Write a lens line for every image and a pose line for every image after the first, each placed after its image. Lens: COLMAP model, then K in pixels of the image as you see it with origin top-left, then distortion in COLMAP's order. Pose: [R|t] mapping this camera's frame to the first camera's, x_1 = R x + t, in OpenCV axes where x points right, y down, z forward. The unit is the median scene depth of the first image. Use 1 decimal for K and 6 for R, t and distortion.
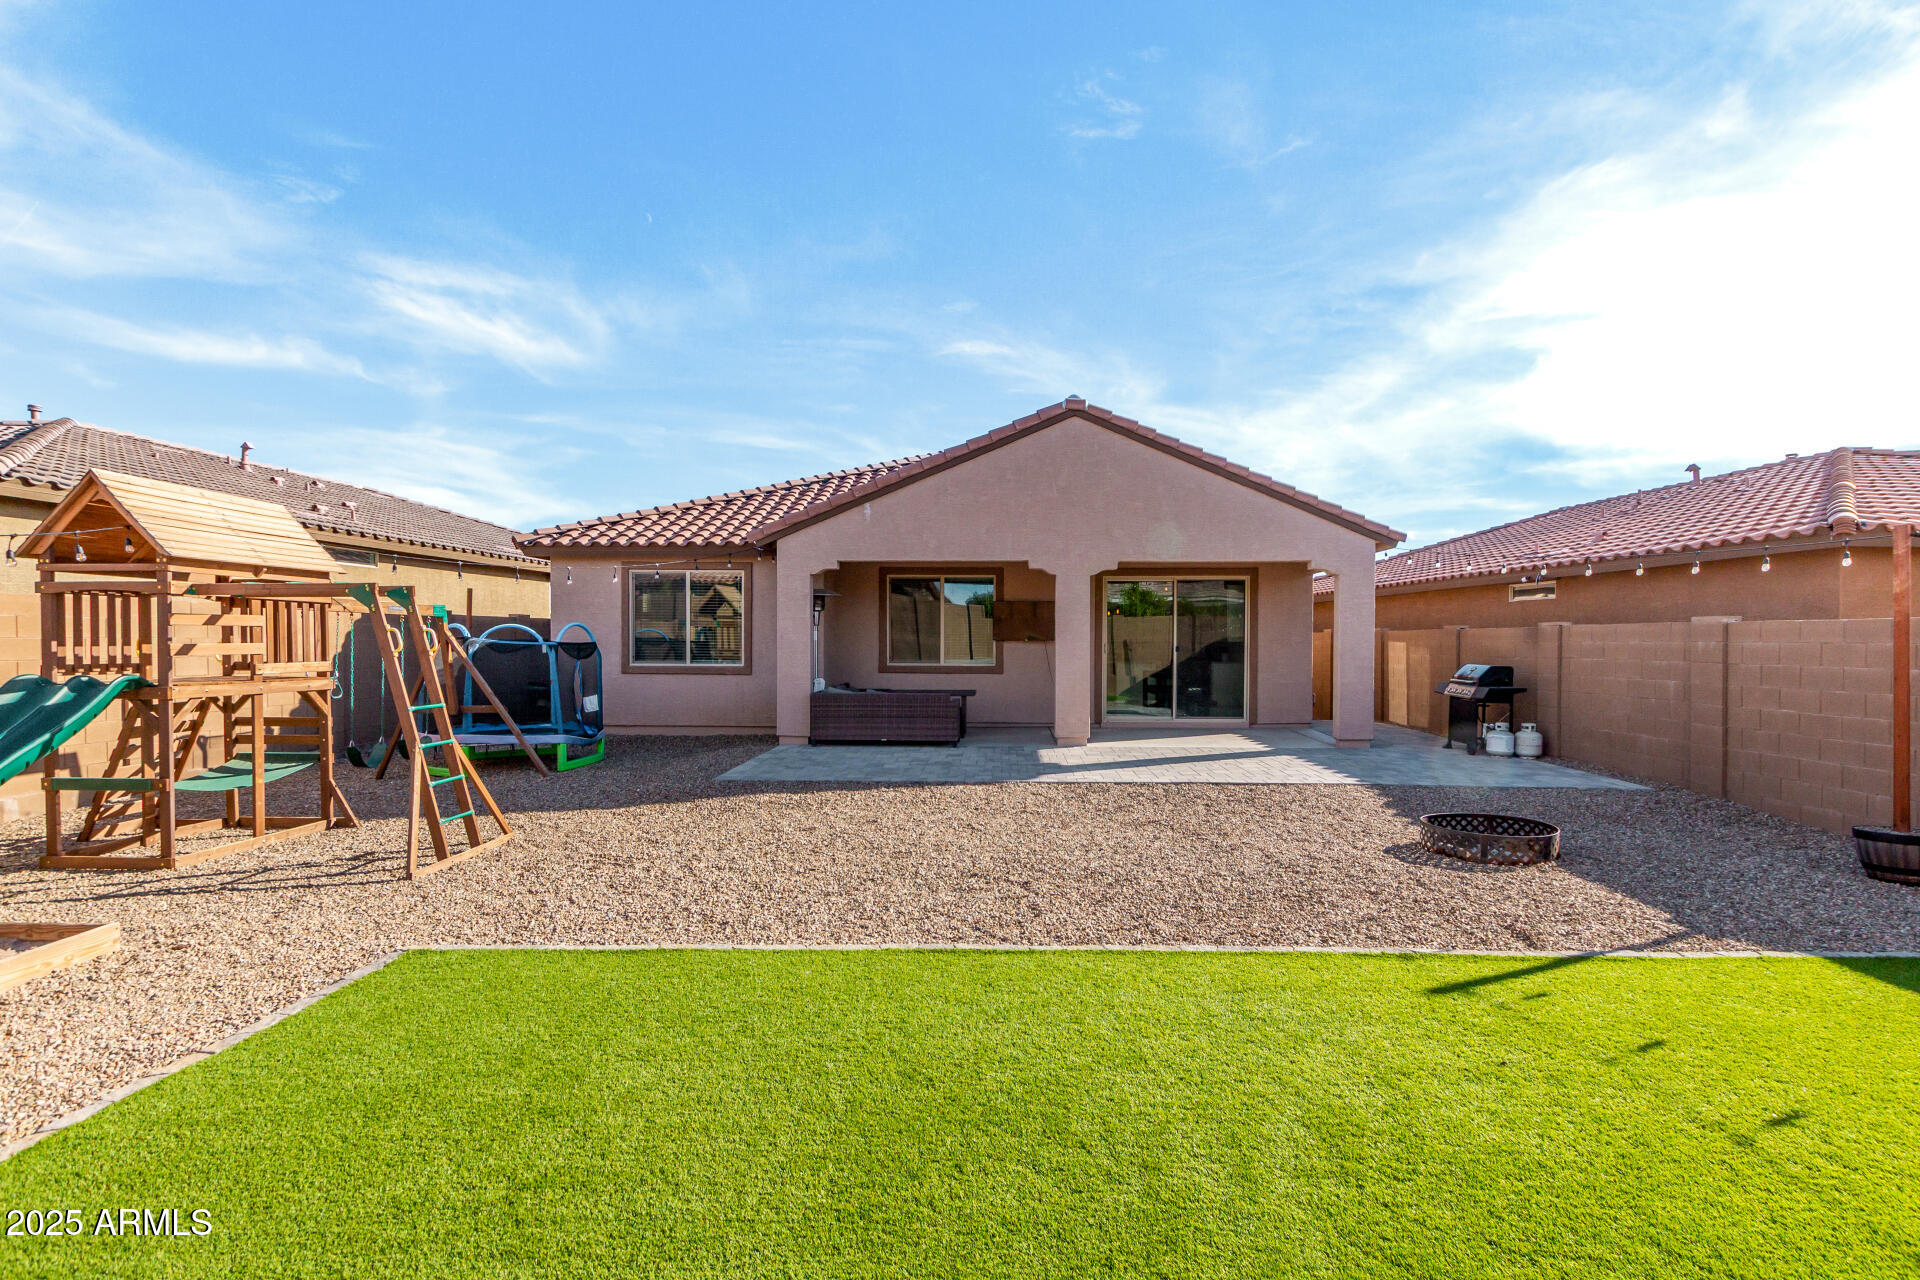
lens RADIAL K [[899.6, 0, 965.5], [0, 899.6, 656.1], [0, 0, 1]] dist [0.012106, -0.003205]
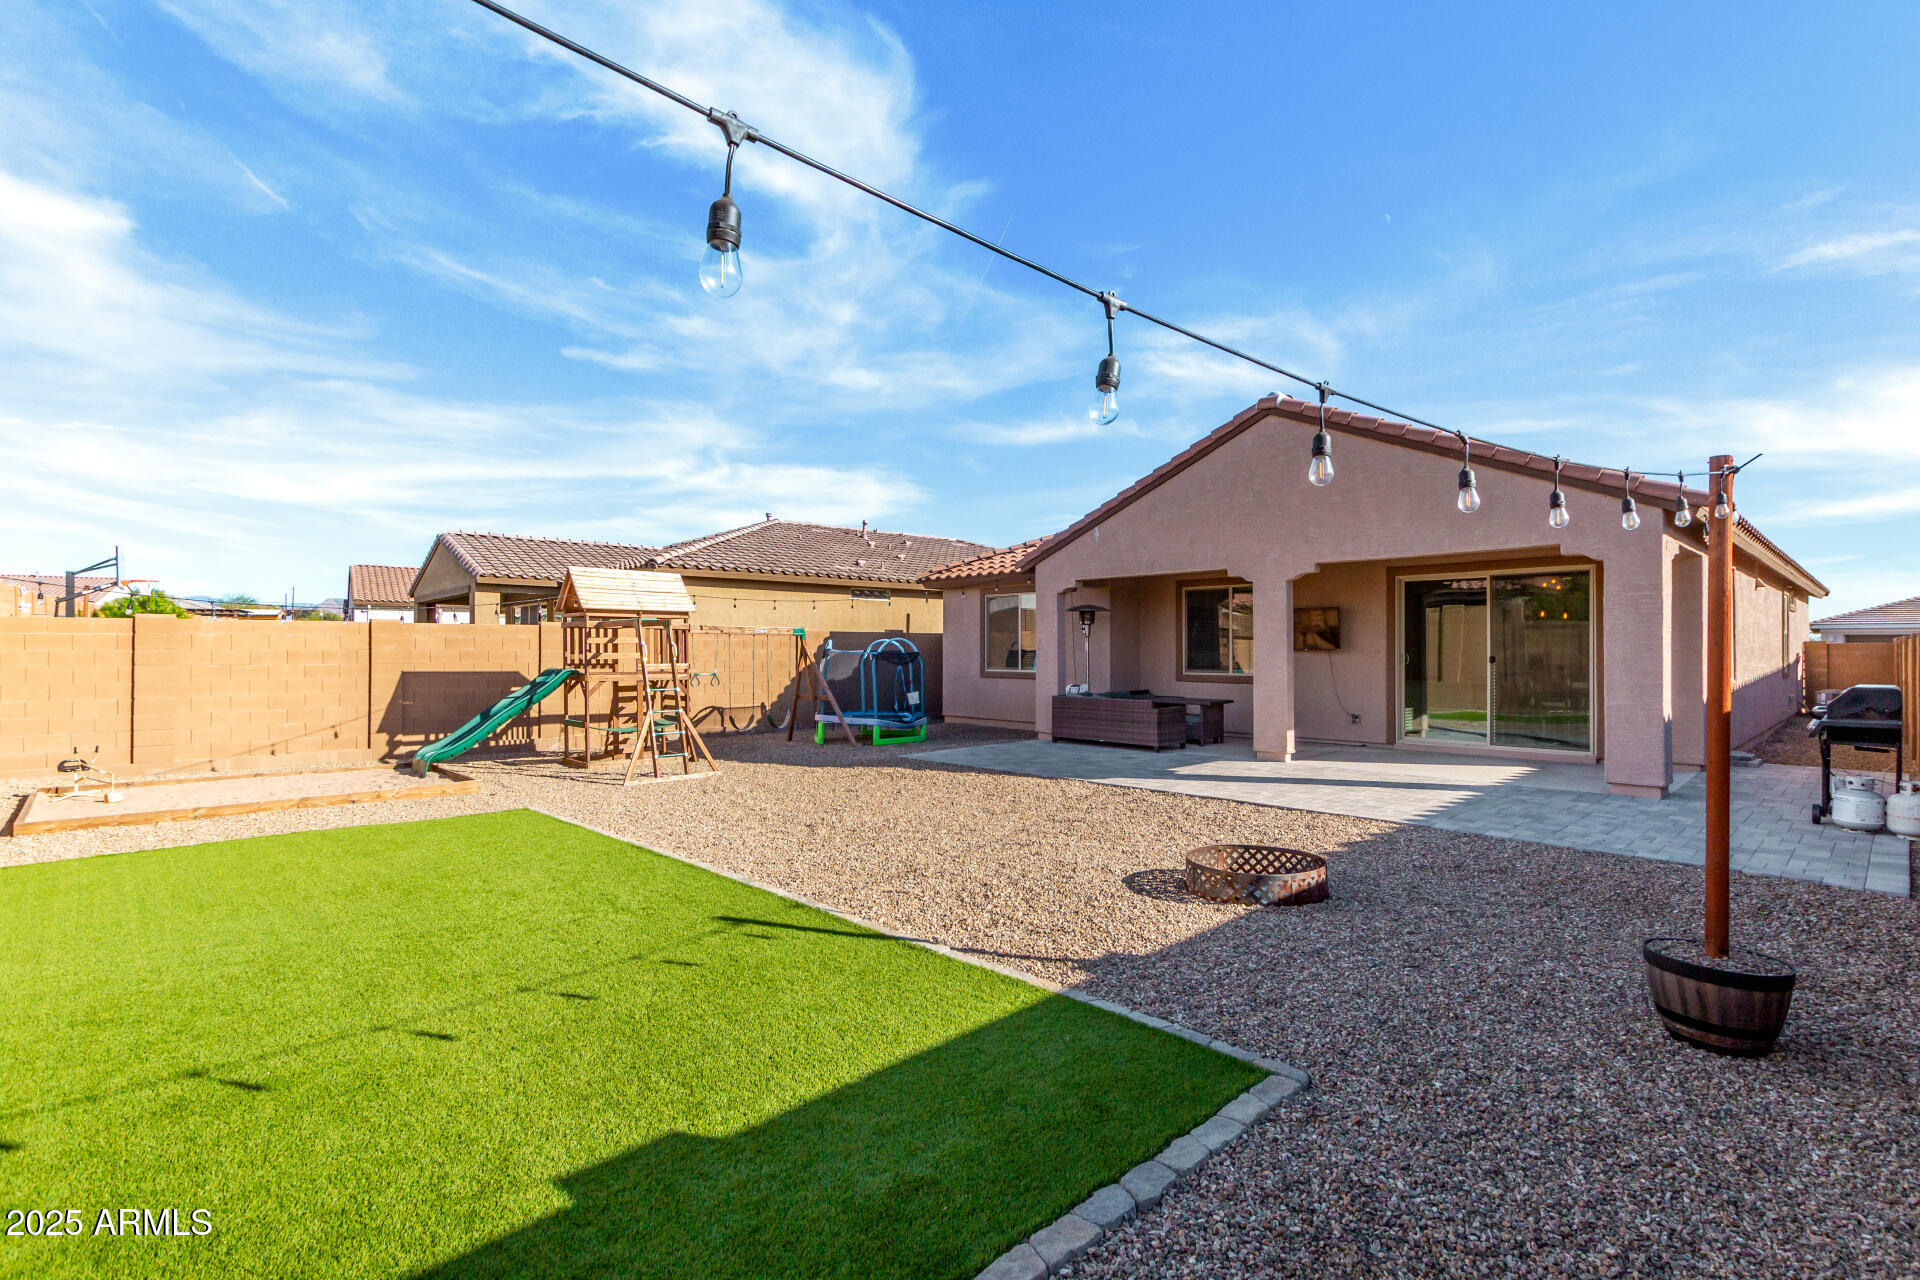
lens RADIAL K [[899.6, 0, 978.1], [0, 899.6, 634.2], [0, 0, 1]] dist [0.012106, -0.003205]
pose [[0.711325, -0.016069, -0.702679, 0.497068], [-0.009837, 0.999413, -0.032814, 0.000634], [0.702794, 0.030254, 0.710749, 0.094839]]
